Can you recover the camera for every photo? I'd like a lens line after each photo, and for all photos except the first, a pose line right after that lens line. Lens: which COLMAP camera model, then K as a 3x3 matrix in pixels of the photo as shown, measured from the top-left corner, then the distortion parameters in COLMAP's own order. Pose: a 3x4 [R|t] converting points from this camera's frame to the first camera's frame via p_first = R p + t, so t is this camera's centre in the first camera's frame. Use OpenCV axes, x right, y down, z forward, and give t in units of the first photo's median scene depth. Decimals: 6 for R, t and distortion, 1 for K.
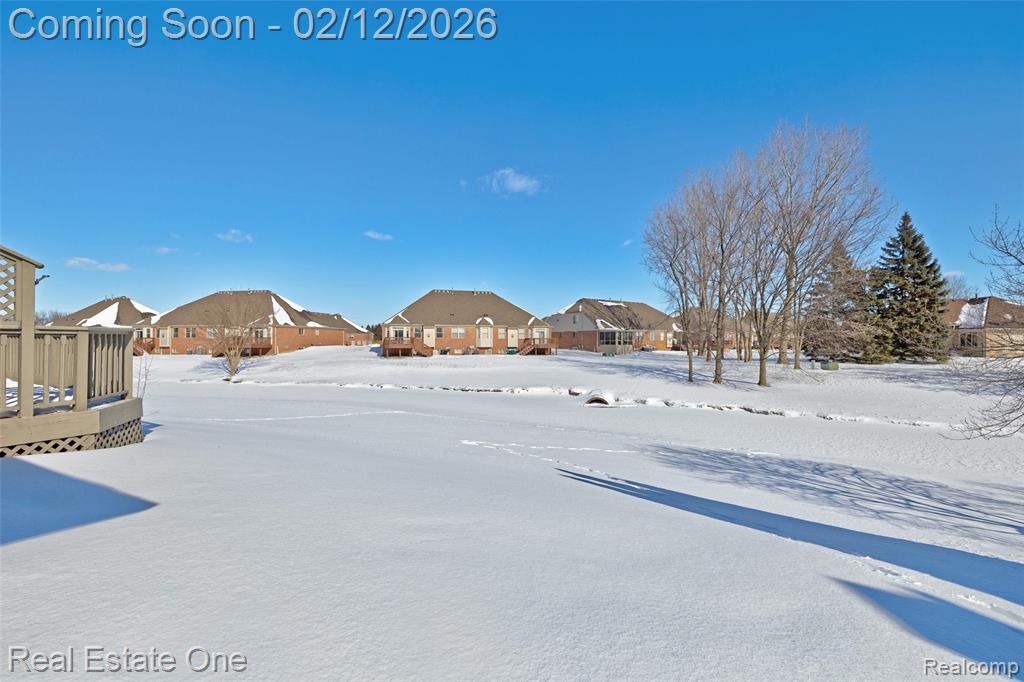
lens RADIAL K [[446.2, 0, 512.0], [0, 446.2, 341.0], [0, 0, 1]] dist [0.000727, -0.000037]
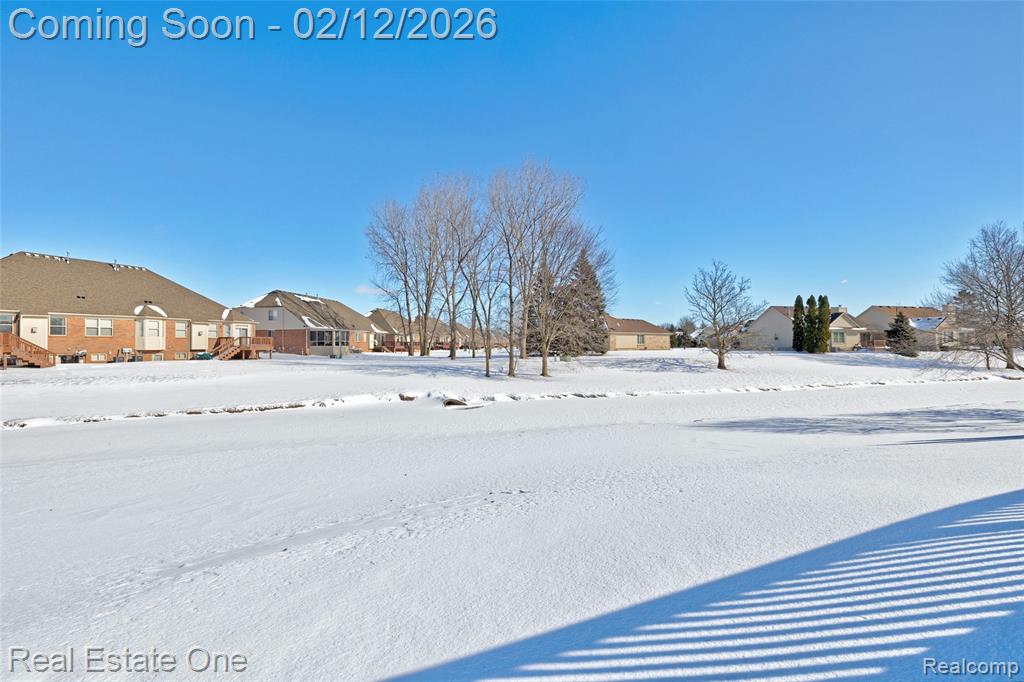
lens RADIAL K [[446.2, 0, 512.0], [0, 446.2, 341.0], [0, 0, 1]] dist [0.000727, -0.000037]
pose [[0.653996, 0.004124, 0.756486, -0.211696], [0.004557, 0.999946, -0.009391, 0.009116], [-0.756484, 0.009589, 0.653942, 0.160679]]
